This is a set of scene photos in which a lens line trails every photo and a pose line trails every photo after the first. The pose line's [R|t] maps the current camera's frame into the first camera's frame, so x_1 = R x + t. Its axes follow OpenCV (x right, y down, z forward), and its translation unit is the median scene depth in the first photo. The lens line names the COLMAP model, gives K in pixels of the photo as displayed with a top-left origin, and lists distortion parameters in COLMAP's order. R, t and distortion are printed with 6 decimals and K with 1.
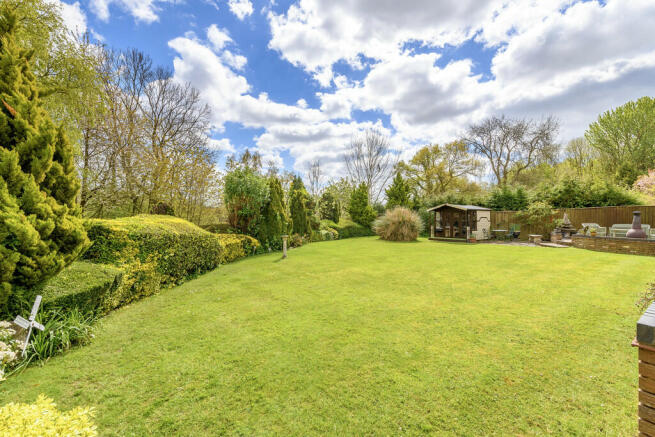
lens RADIAL K [[257.8, 0, 327.5], [0, 257.8, 218.5], [0, 0, 1]] dist [0.000889, 0.000039]
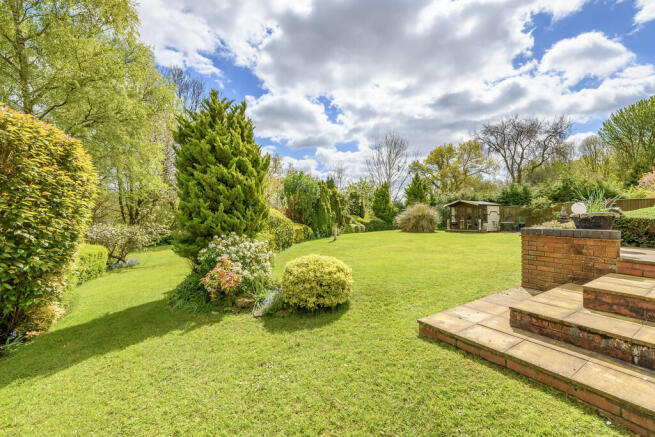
lens RADIAL K [[265.7, 0, 327.5], [0, 265.7, 218.5], [0, 0, 1]] dist [-0.000820, -0.000102]
pose [[0.999385, -0.006995, -0.034368, -0.079885], [0.006879, 0.999970, -0.003510, 0.021923], [0.034392, 0.003272, 0.999403, -0.177747]]
